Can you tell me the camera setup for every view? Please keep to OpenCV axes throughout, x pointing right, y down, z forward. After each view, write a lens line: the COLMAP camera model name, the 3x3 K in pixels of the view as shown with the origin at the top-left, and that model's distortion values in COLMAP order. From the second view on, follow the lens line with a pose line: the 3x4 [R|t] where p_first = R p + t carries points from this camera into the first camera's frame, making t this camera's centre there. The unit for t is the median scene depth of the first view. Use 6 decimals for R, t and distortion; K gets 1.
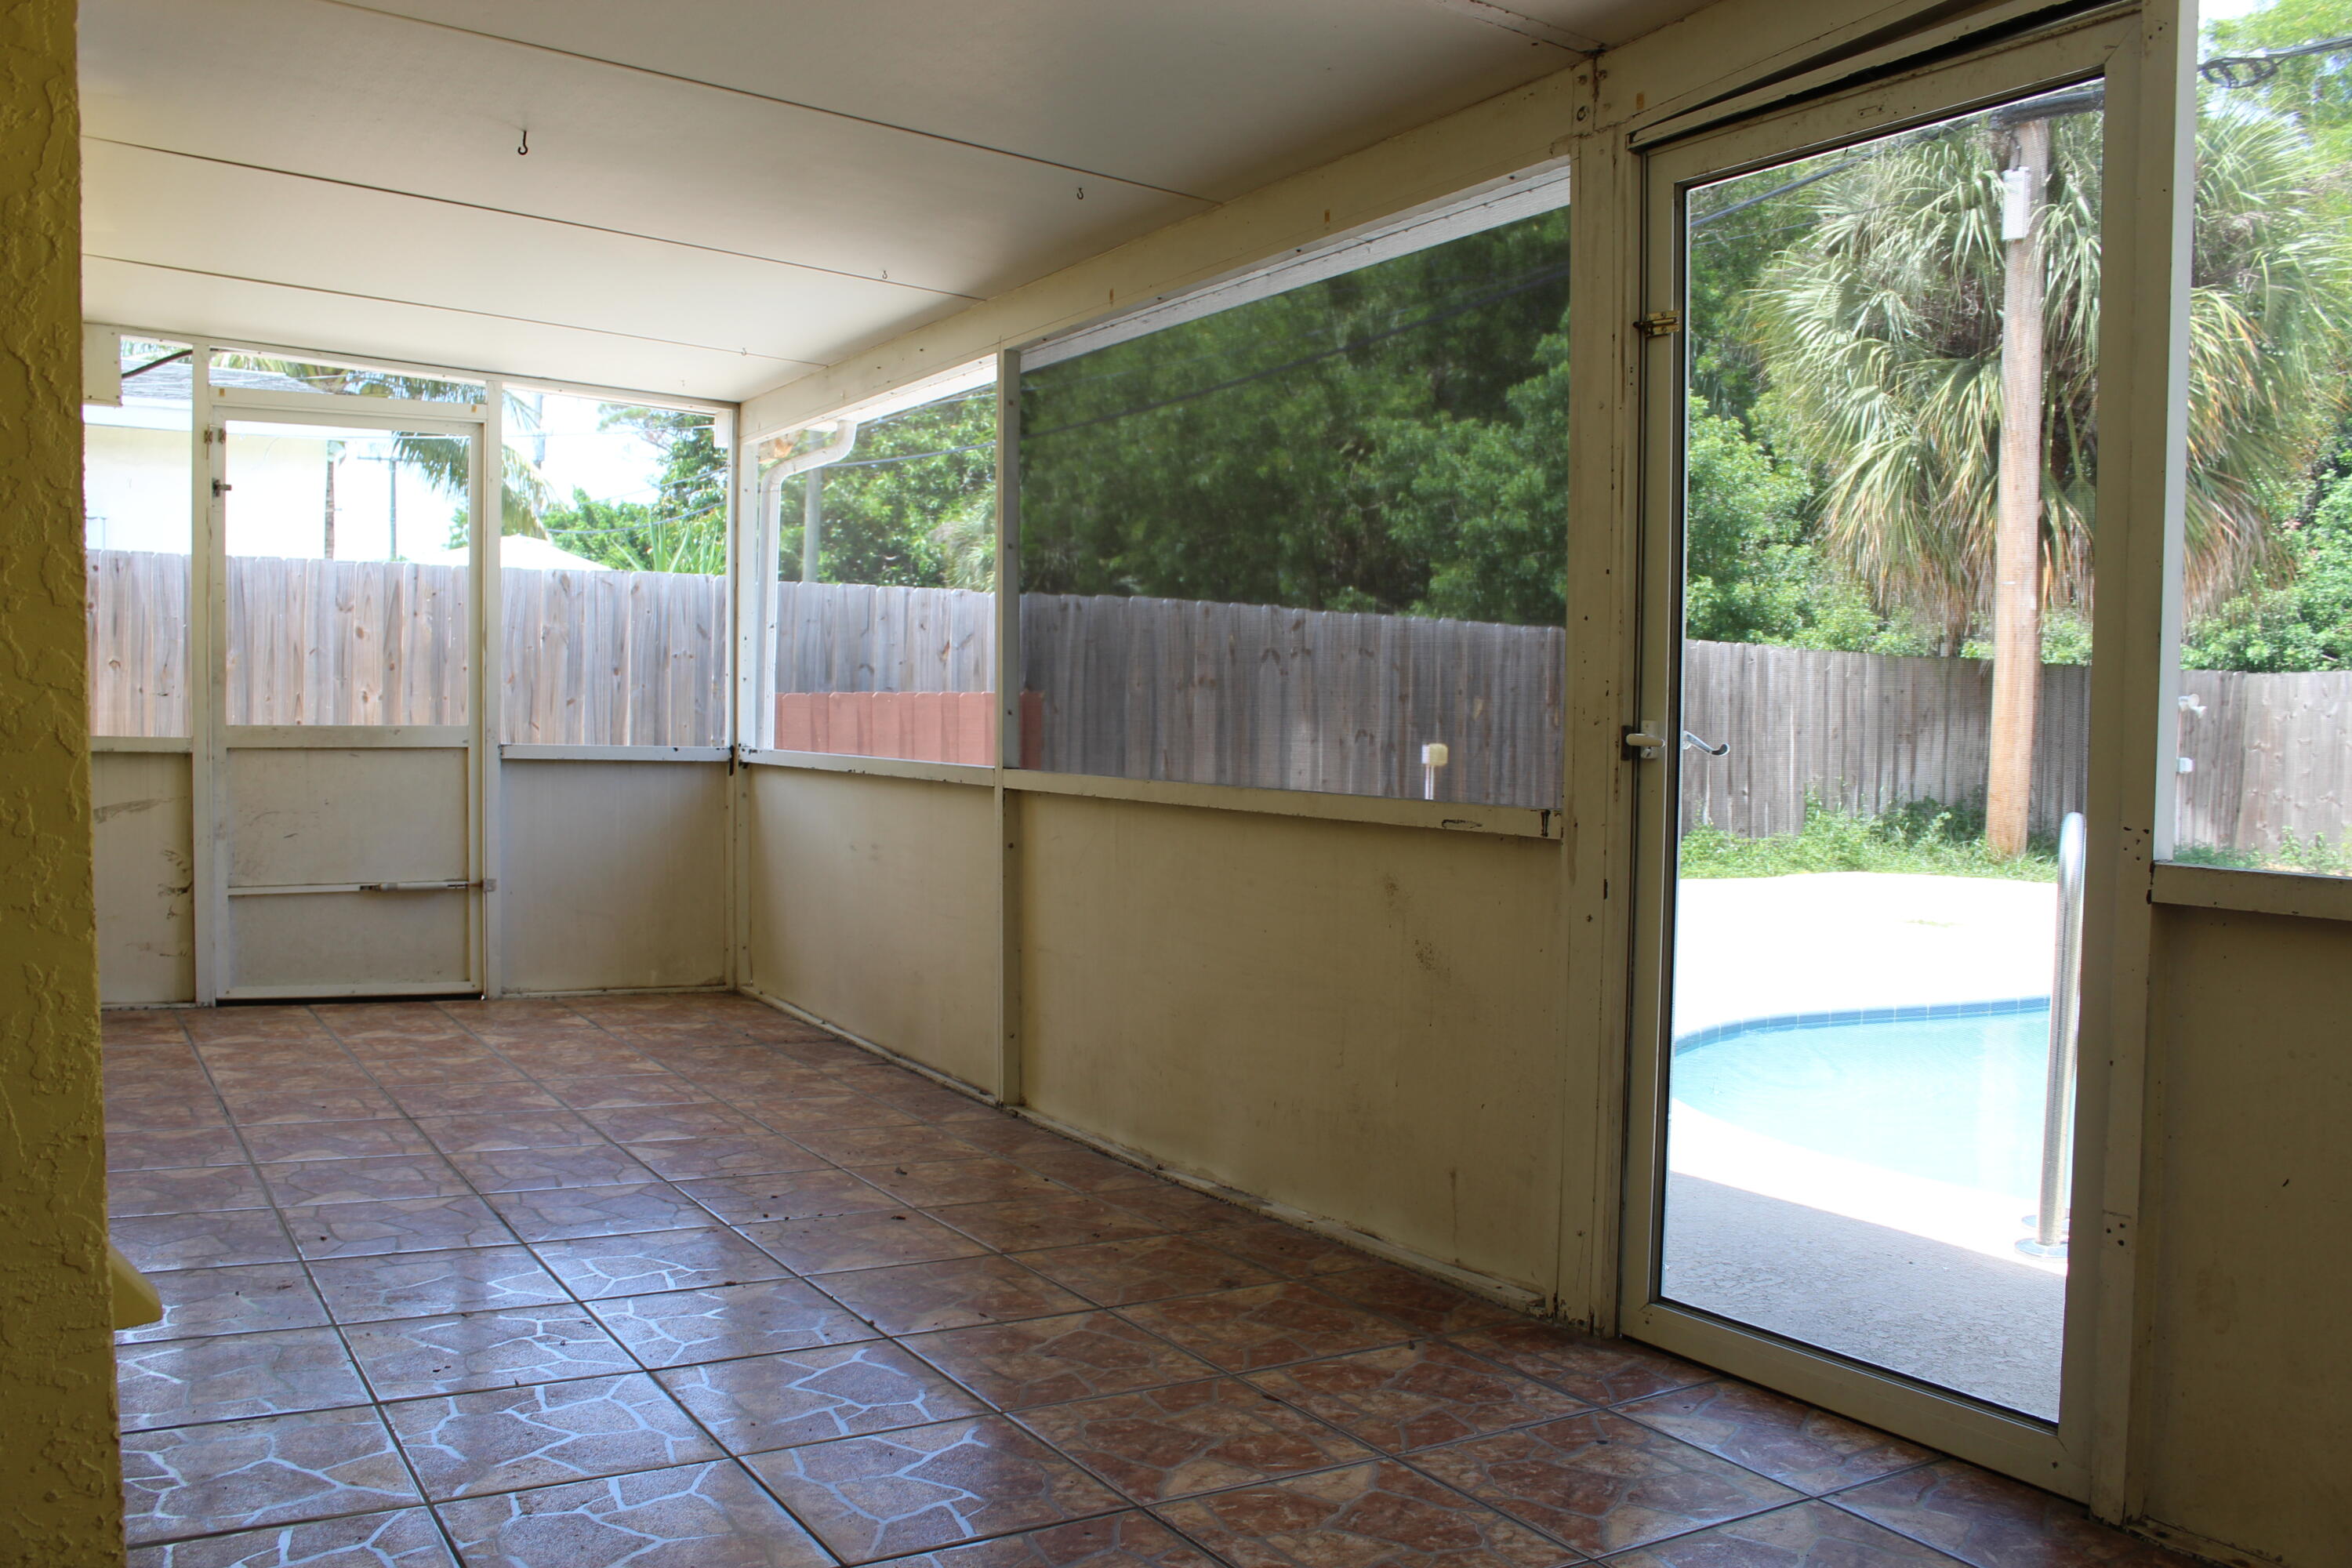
lens RADIAL K [[1973.6, 0, 1174.4], [0, 1973.6, 785.8], [0, 0, 1]] dist [-0.163454, 0.138176]
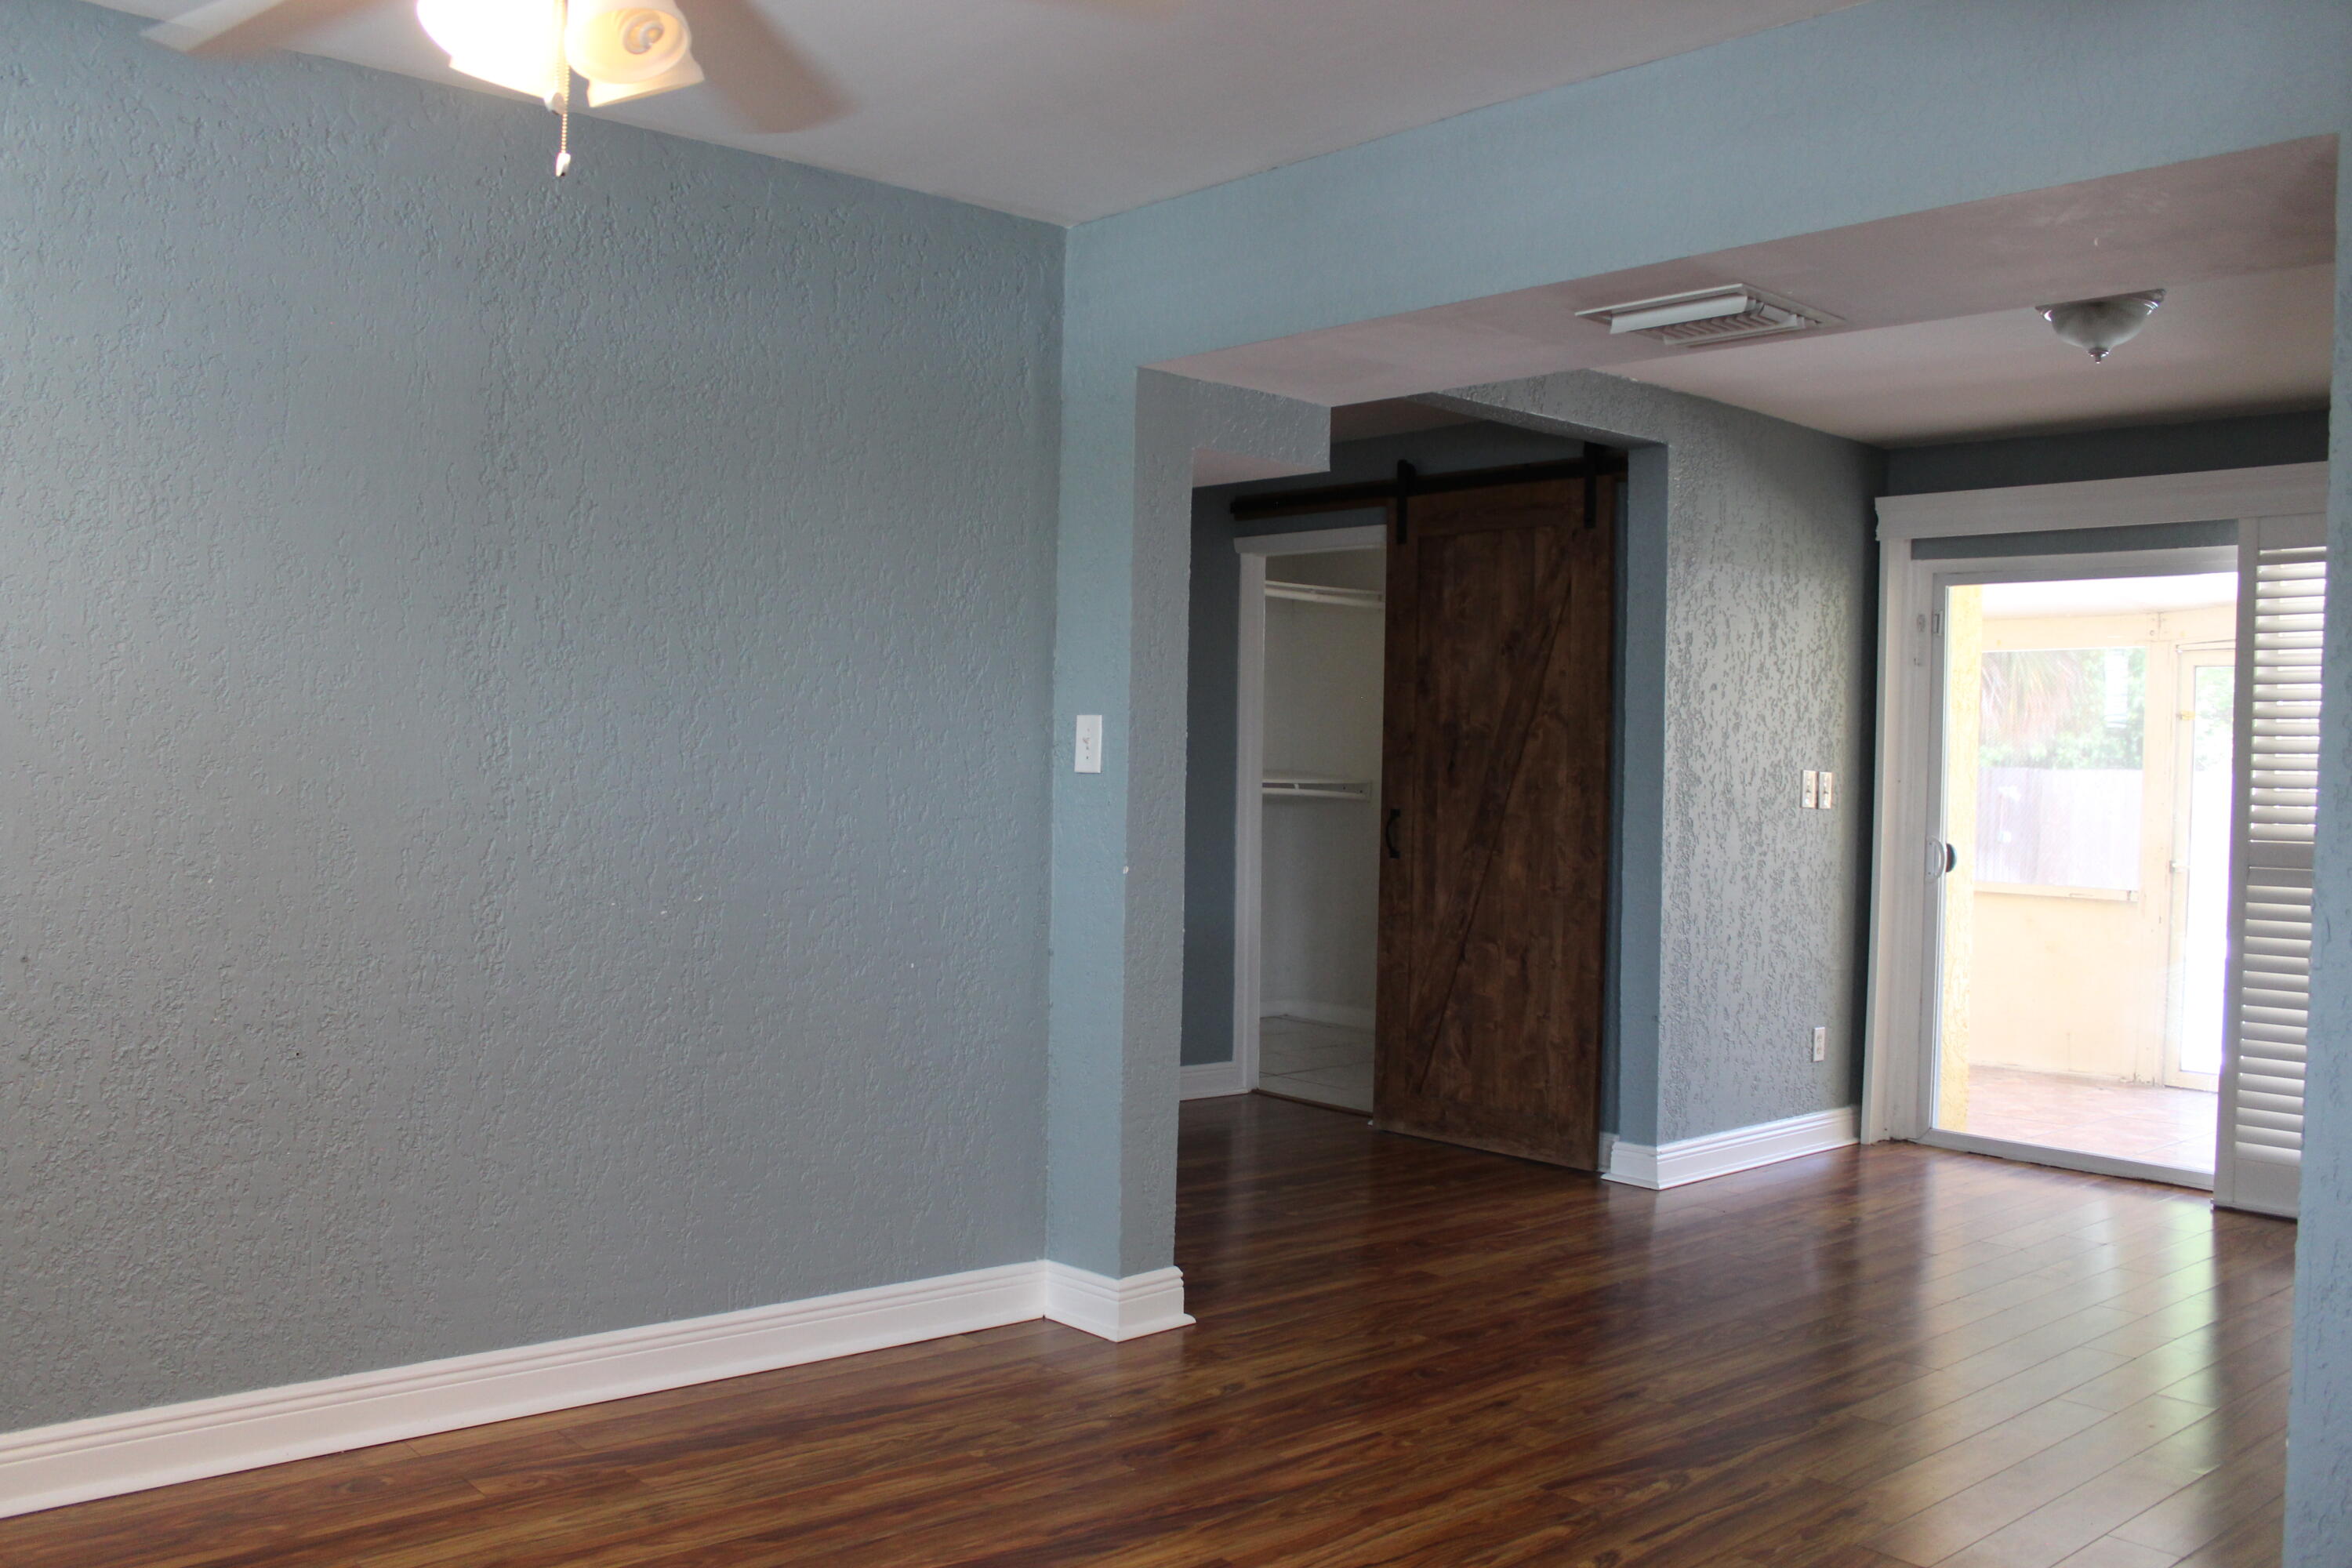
lens RADIAL K [[1973.6, 0, 1167.3], [0, 1973.6, 787.7], [0, 0, 1]] dist [-0.163454, 0.138176]
pose [[0.984121, 0.015491, 0.176821, -1.556638], [-0.012478, 0.999758, -0.018138, -0.064580], [-0.177059, 0.015644, 0.984076, -1.326662]]
